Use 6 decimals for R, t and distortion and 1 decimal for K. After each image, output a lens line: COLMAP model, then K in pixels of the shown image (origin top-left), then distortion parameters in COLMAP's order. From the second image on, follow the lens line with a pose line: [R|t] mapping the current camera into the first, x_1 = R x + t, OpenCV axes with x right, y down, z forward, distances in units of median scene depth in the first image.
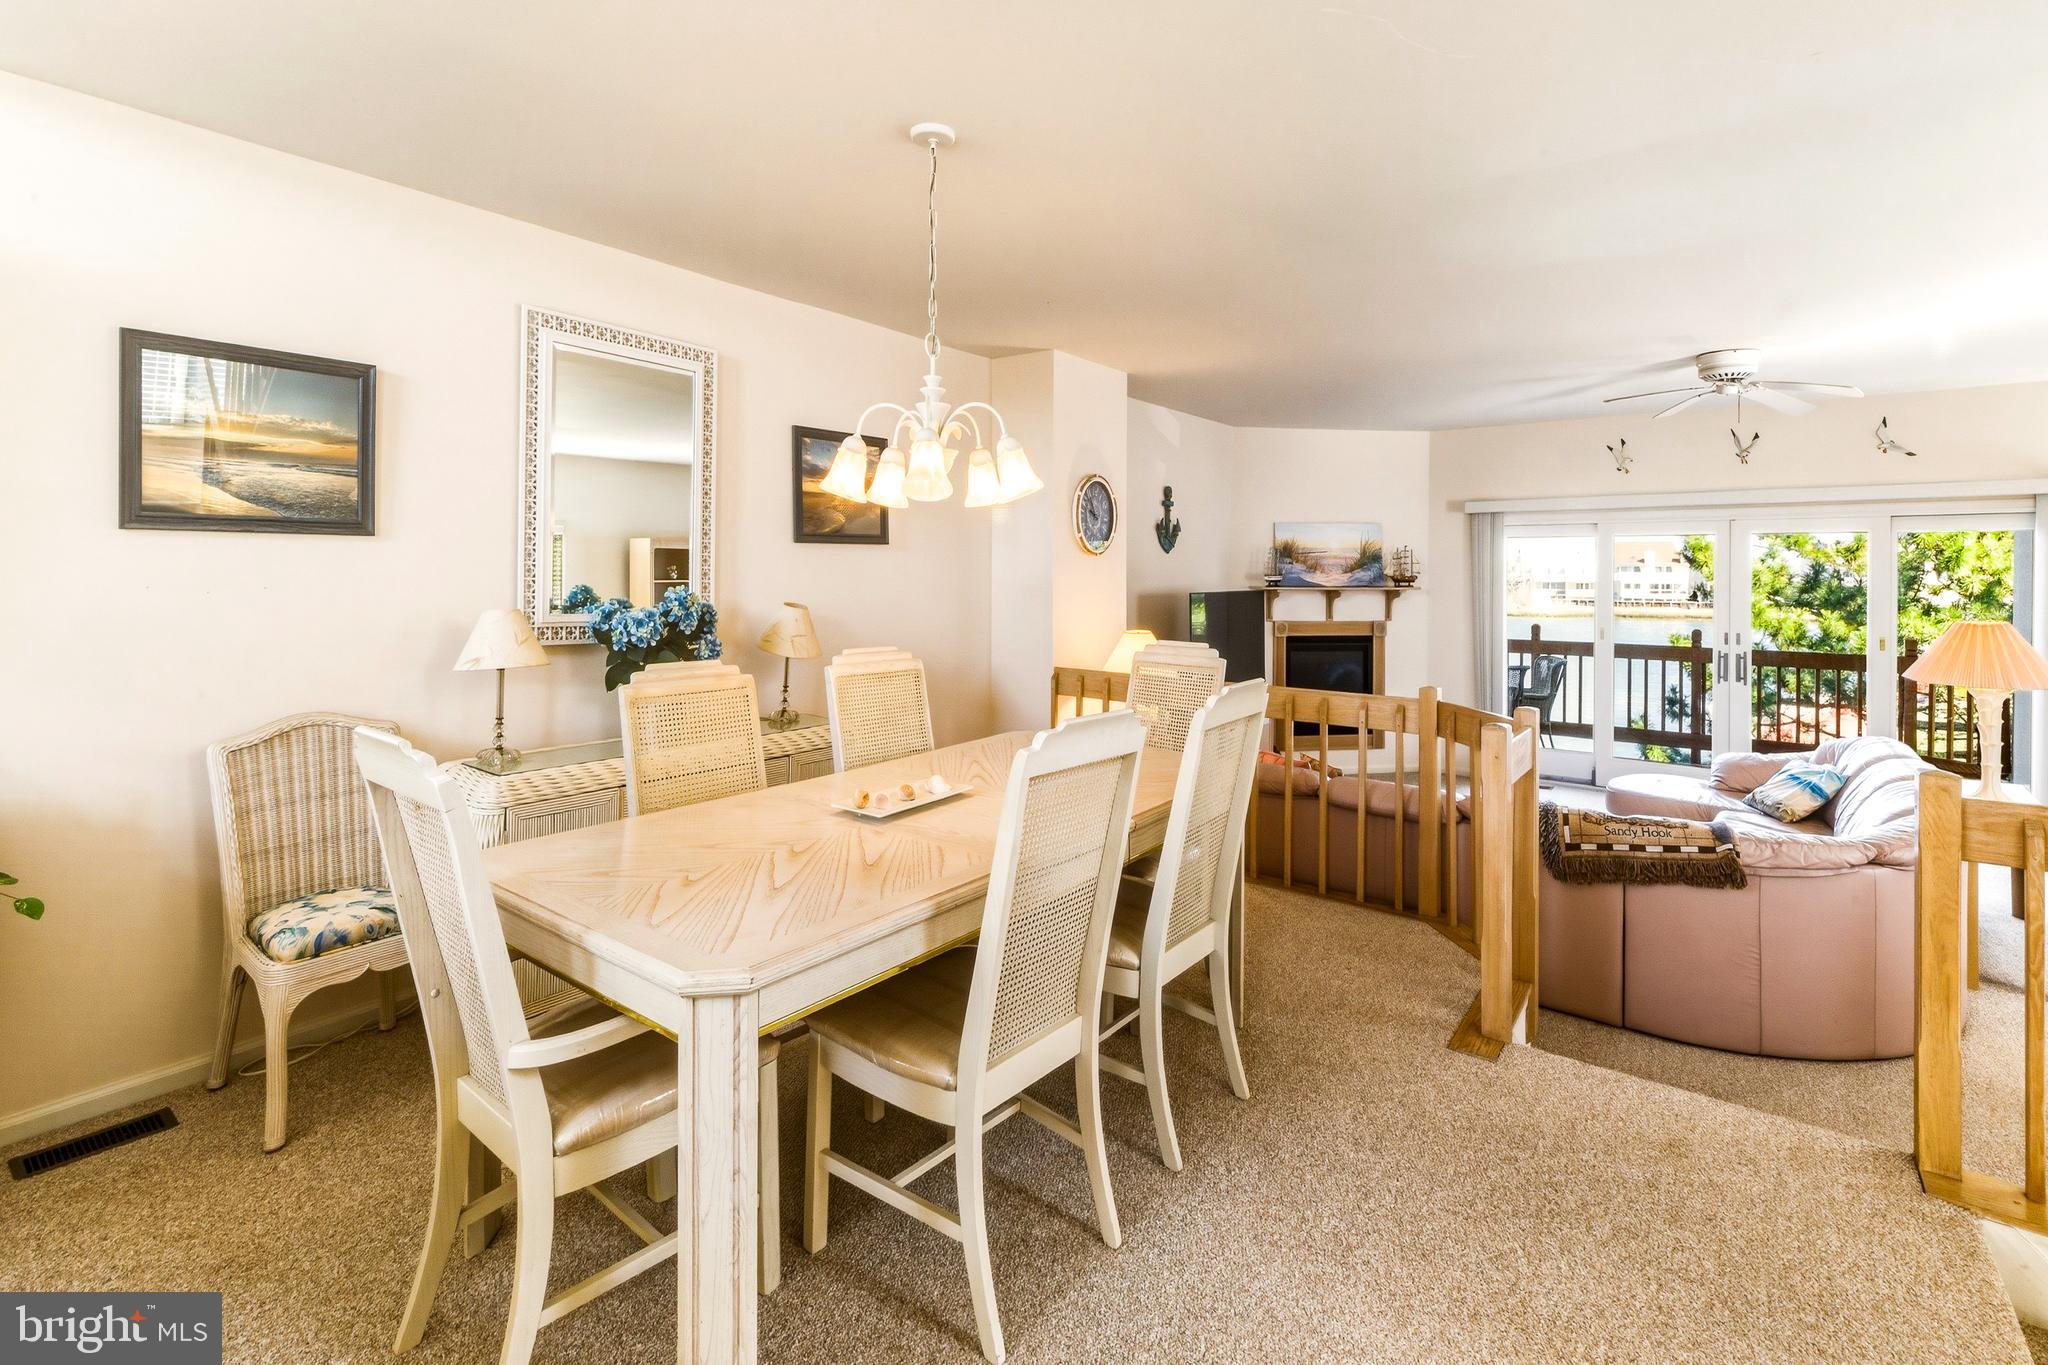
lens RADIAL K [[962.1, 0, 980.2], [0, 962.1, 568.0], [0, 0, 1]] dist [-0.000310, -0.000086]
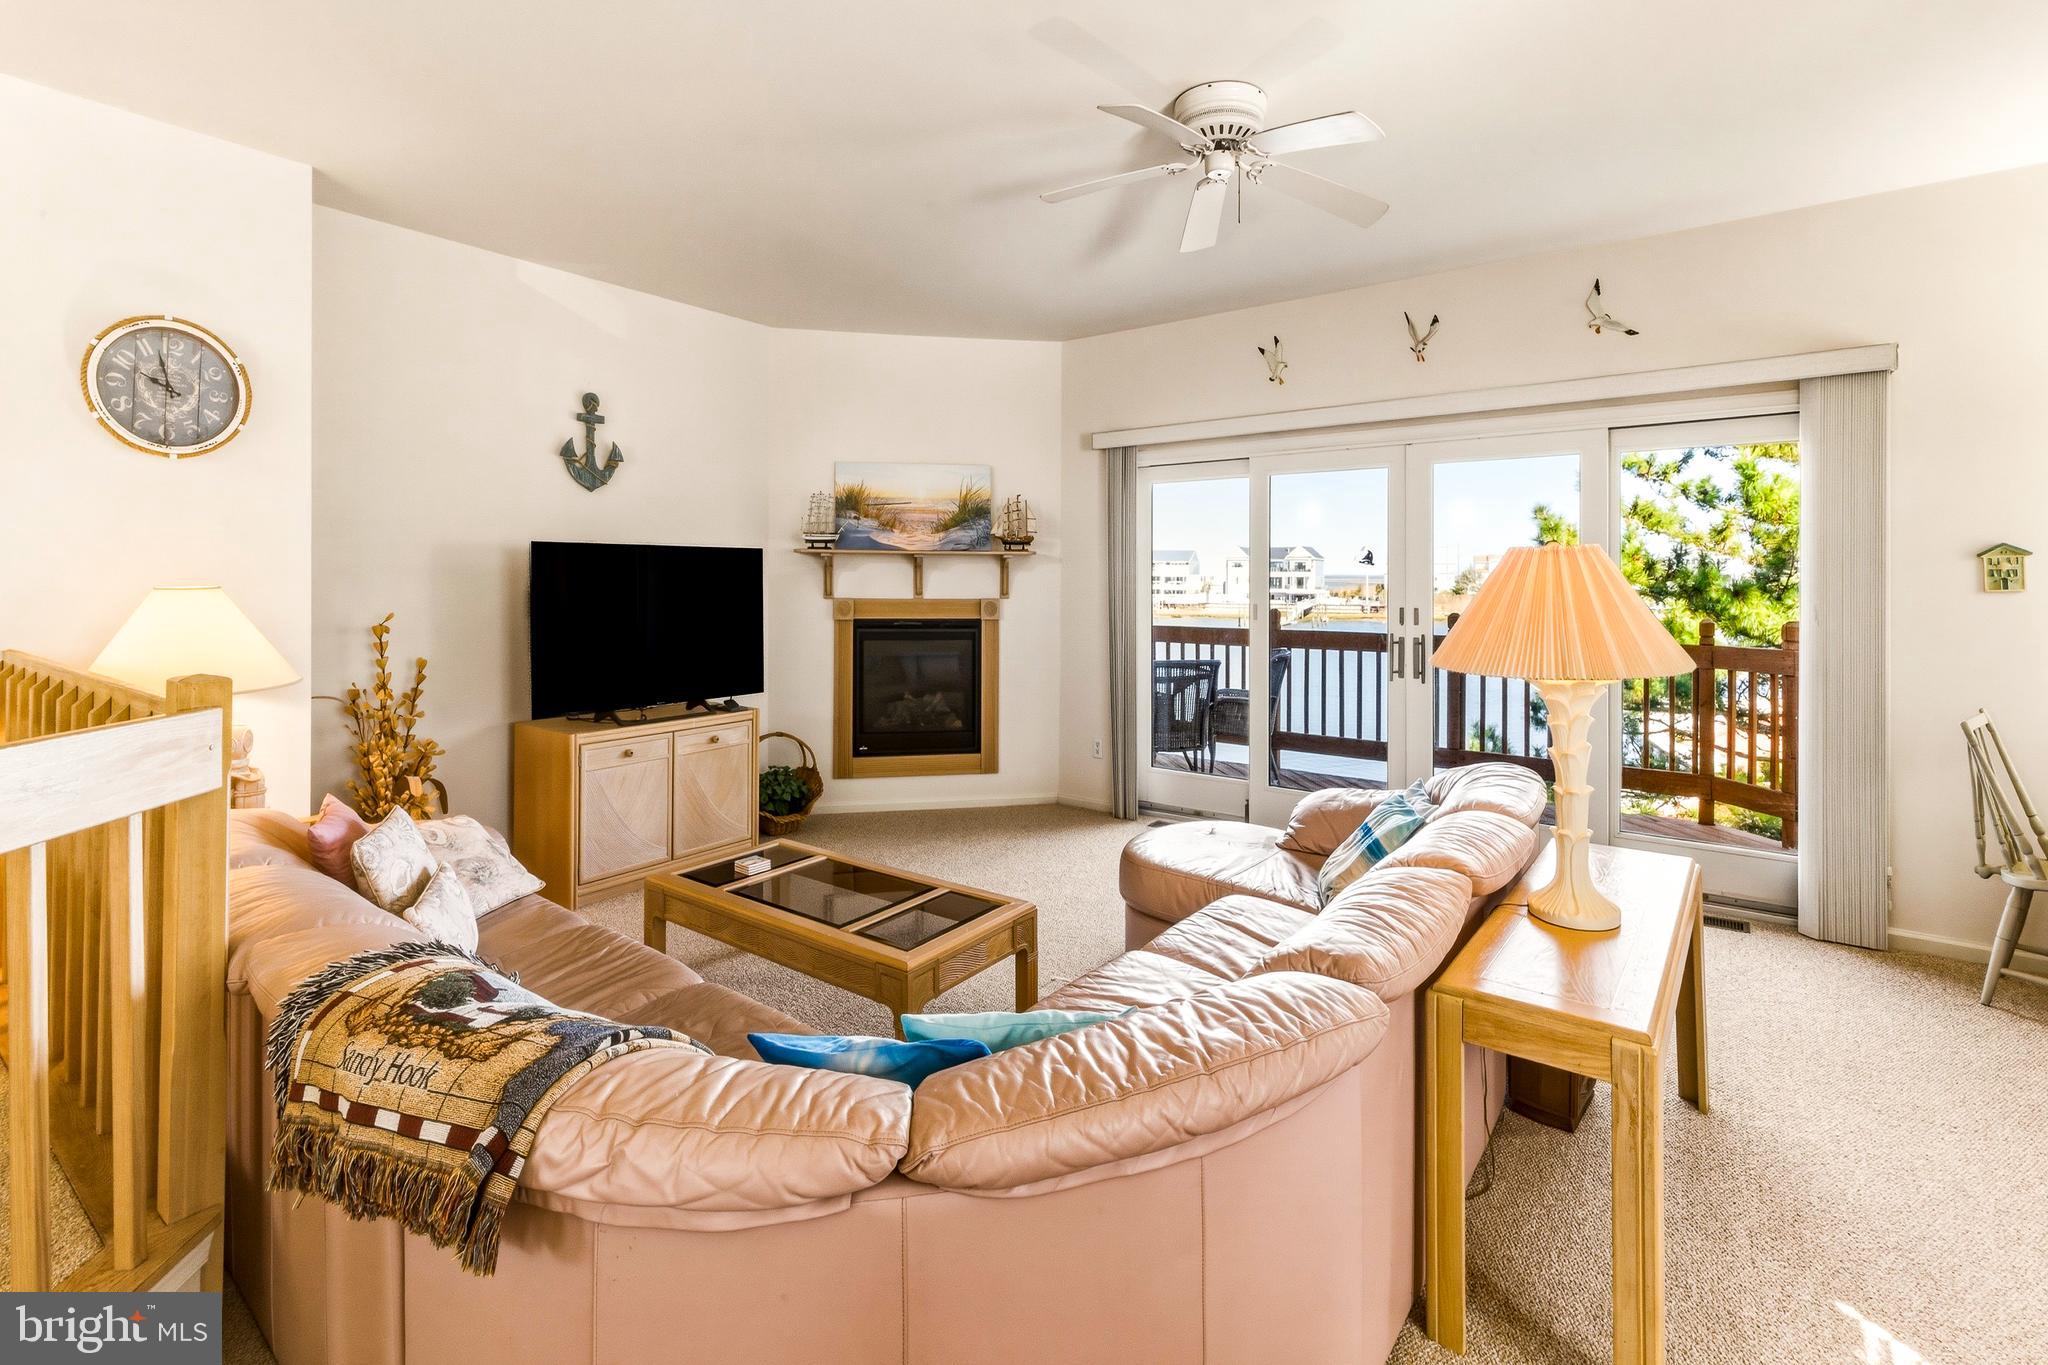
lens RADIAL K [[898.3, 0, 1059.4], [0, 898.3, 582.8], [0, 0, 1]] dist [0.002011, 0.000132]
pose [[0.999716, -0.000355, 0.023827, 0.456880], [0.000409, 0.999997, -0.002277, 0.045133], [-0.023826, 0.002286, 0.999714, 0.319425]]
